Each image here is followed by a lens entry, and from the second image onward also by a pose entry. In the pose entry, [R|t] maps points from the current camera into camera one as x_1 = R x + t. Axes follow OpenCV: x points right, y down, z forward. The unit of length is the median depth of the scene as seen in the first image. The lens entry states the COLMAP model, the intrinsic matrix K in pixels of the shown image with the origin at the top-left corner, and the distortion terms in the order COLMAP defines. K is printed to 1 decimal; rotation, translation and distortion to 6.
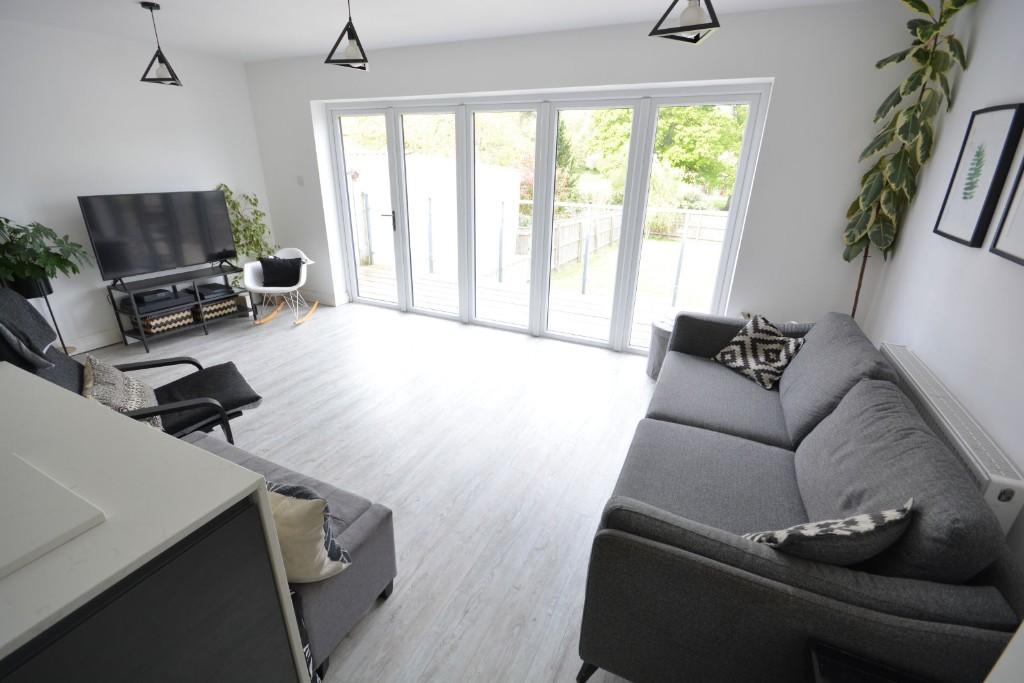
lens RADIAL K [[448.9, 0, 508.3], [0, 448.9, 344.7], [0, 0, 1]] dist [-0.002616, -0.000915]
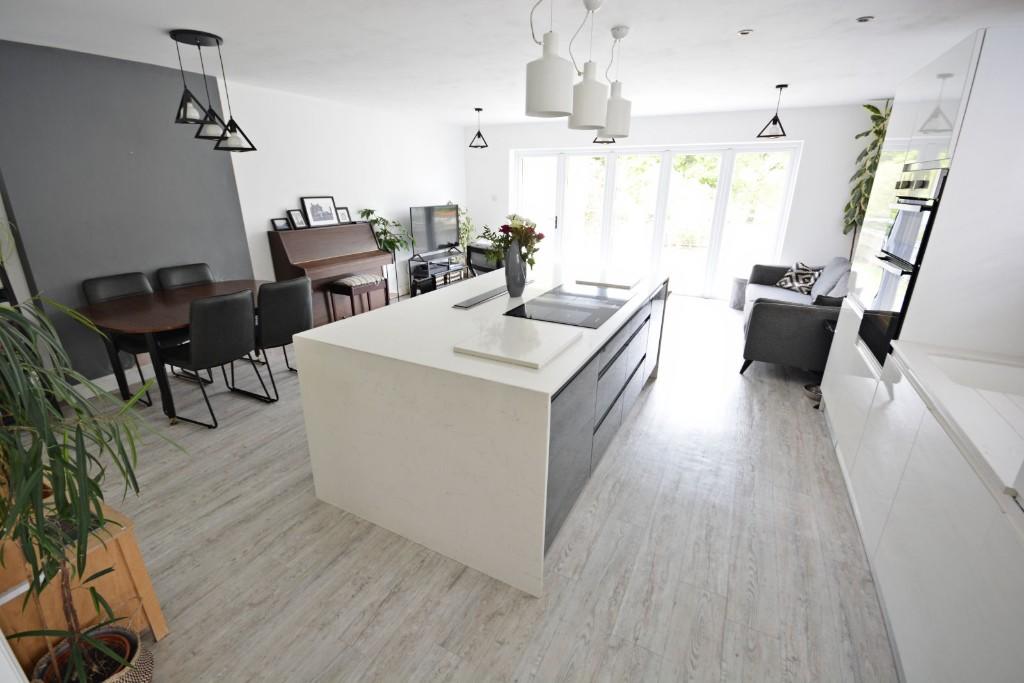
lens RADIAL K [[448.9, 0, 508.3], [0, 448.9, 344.7], [0, 0, 1]] dist [-0.002616, -0.000915]
pose [[0.999324, -0.001222, -0.036749, -0.625296], [-0.000159, 0.999295, -0.037550, 0.364044], [0.036769, 0.037531, 0.998619, -0.968074]]
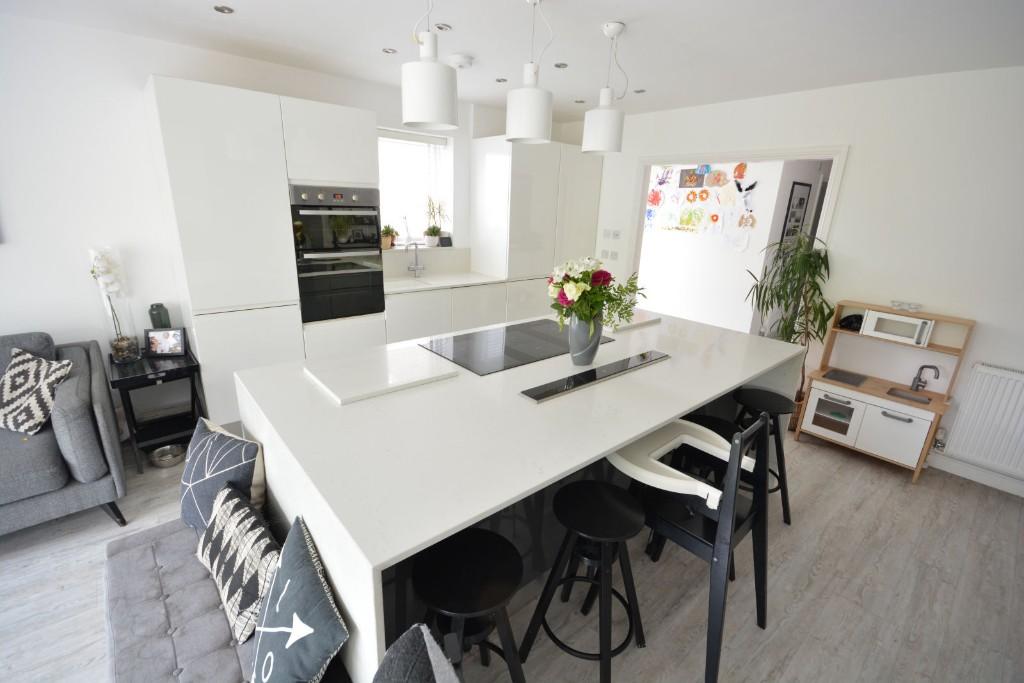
lens RADIAL K [[448.9, 0, 508.3], [0, 448.9, 344.7], [0, 0, 1]] dist [-0.002616, -0.000915]
pose [[-0.917654, -0.171717, 0.358364, -0.791803], [0.094533, 0.781592, 0.616585, -0.288992], [-0.385972, 0.599689, -0.700998, 0.629642]]
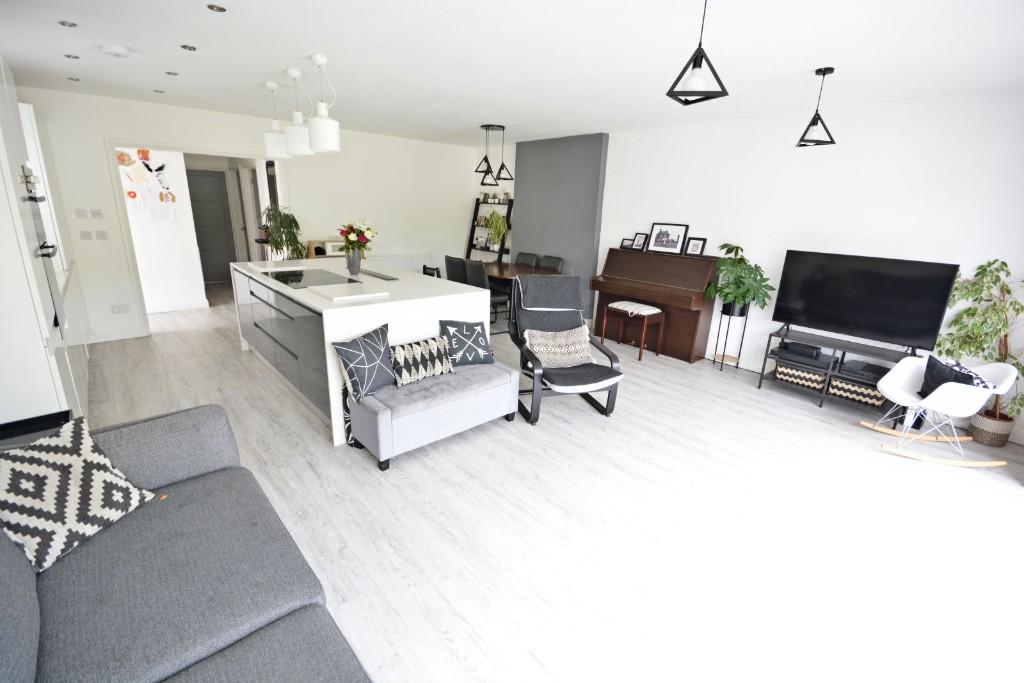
lens RADIAL K [[448.9, 0, 508.3], [0, 448.9, 344.7], [0, 0, 1]] dist [-0.002616, -0.000915]
pose [[-0.378382, 0.240008, -0.893993, 0.537066], [-0.386589, 0.836564, 0.388214, -0.364377], [0.841057, 0.492501, -0.223757, 0.942203]]
